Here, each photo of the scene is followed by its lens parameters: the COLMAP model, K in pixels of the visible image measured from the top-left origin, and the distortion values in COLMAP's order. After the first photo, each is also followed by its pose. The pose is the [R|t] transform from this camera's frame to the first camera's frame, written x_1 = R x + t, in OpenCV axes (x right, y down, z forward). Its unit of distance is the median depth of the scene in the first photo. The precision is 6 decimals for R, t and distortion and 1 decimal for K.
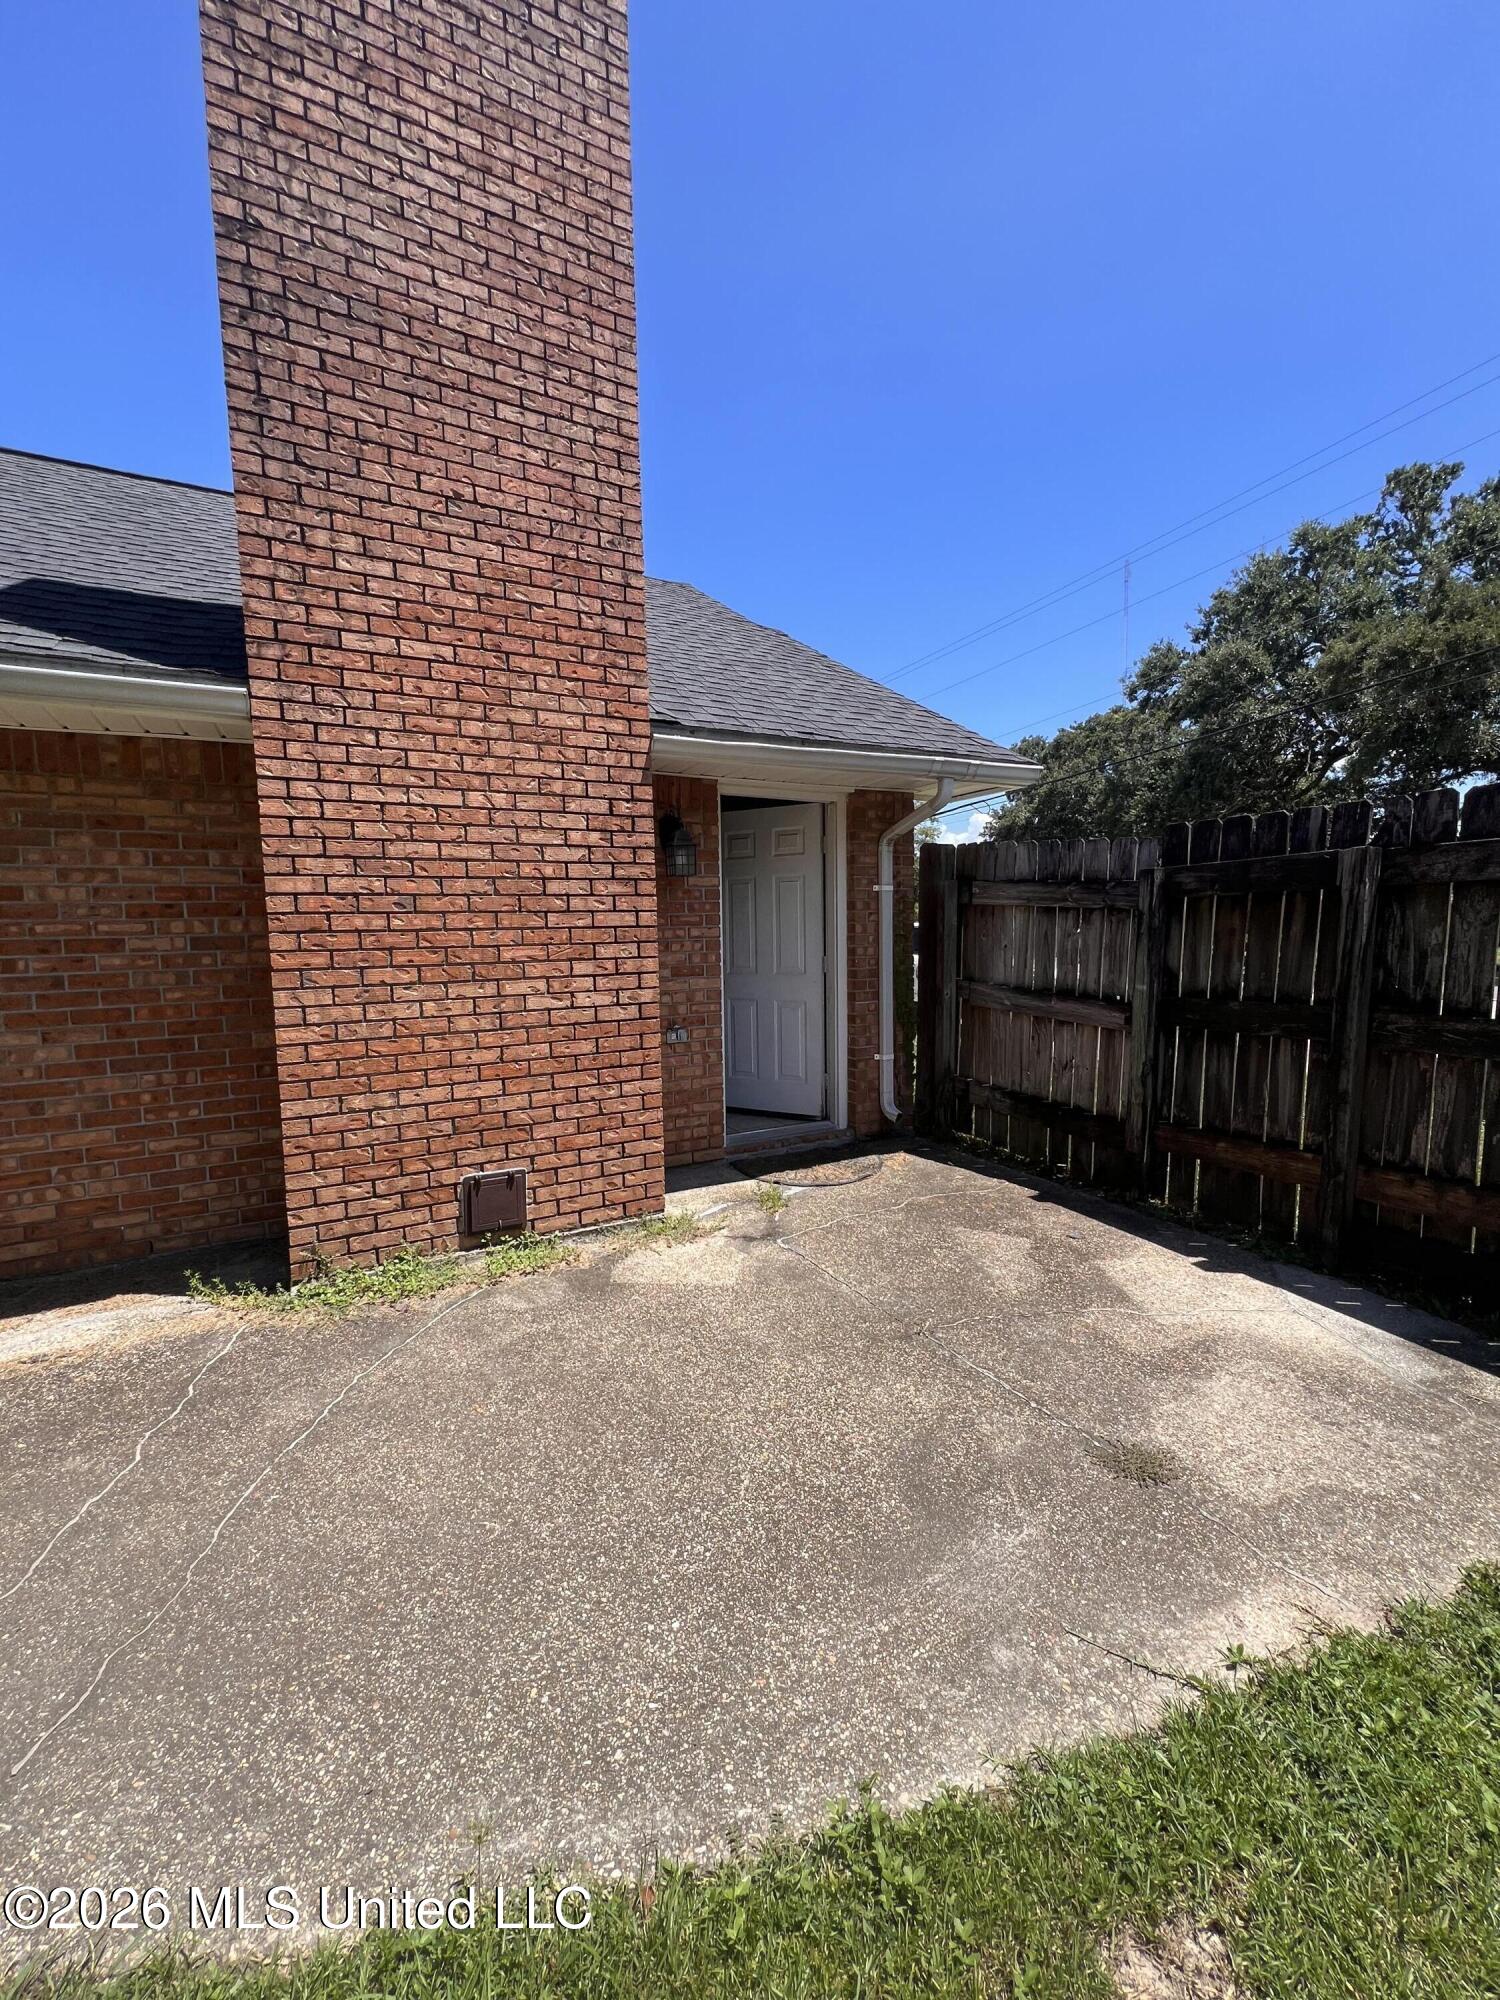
lens RADIAL K [[799.9, 0, 748.6], [0, 799.9, 1009.8], [0, 0, 1]] dist [-0.000599, 0.000919]
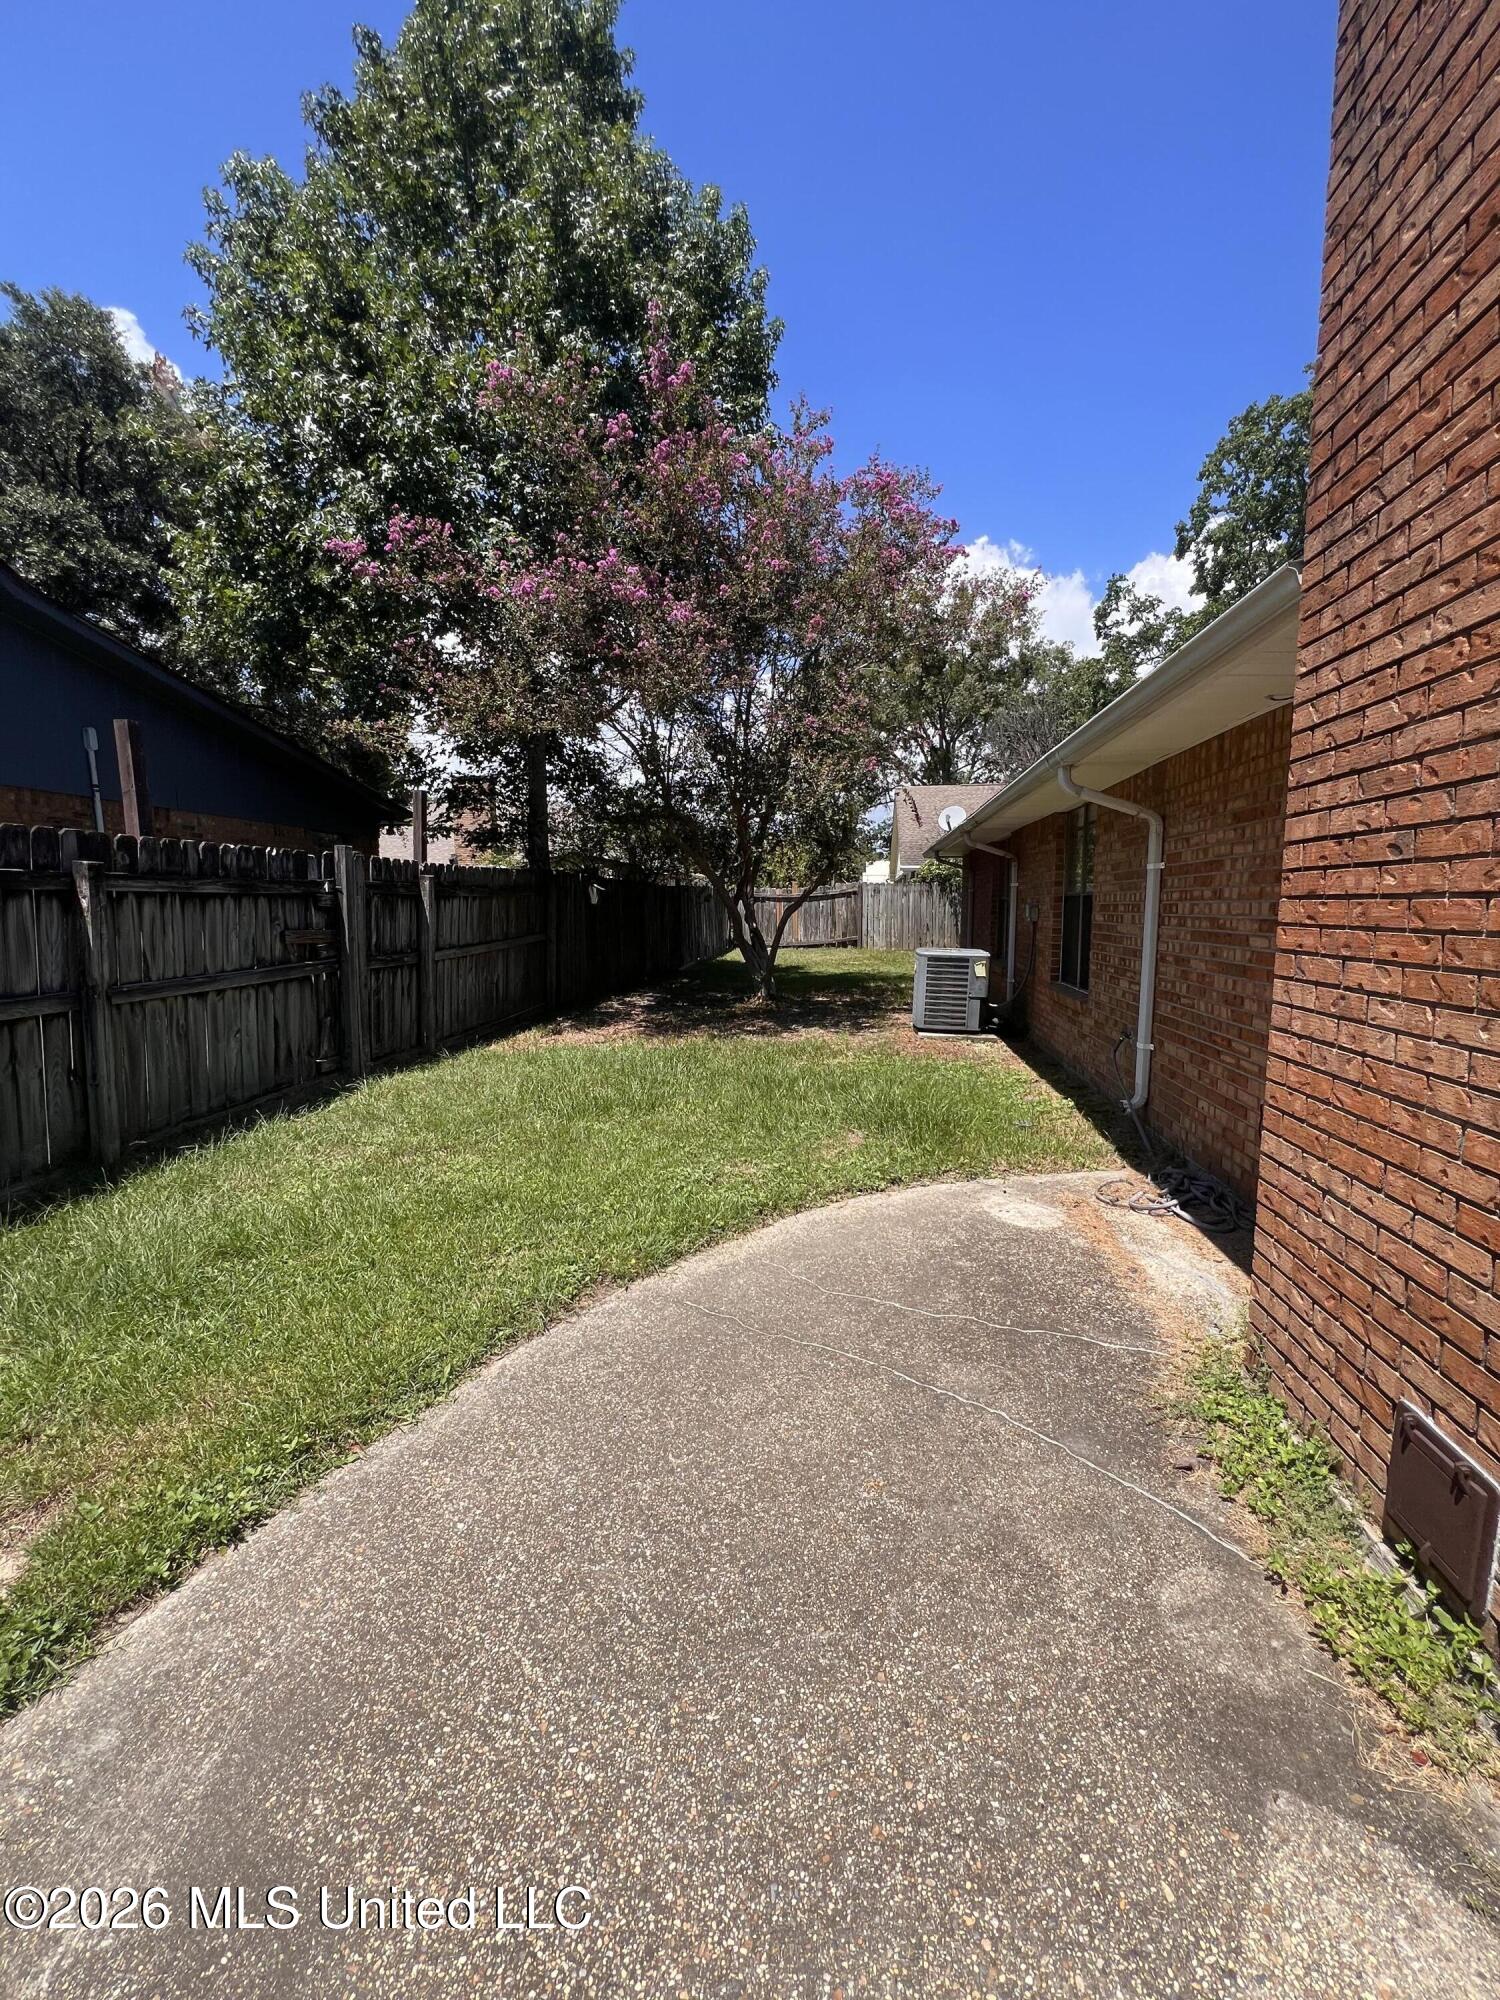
lens RADIAL K [[799.9, 0, 744.3], [0, 799.9, 1003.9], [0, 0, 1]] dist [-0.000599, 0.000919]
pose [[-0.580290, 0.119748, -0.805558, 0.268843], [-0.070325, 0.978069, 0.196051, -0.106488], [0.811368, 0.170418, -0.559142, 0.992725]]
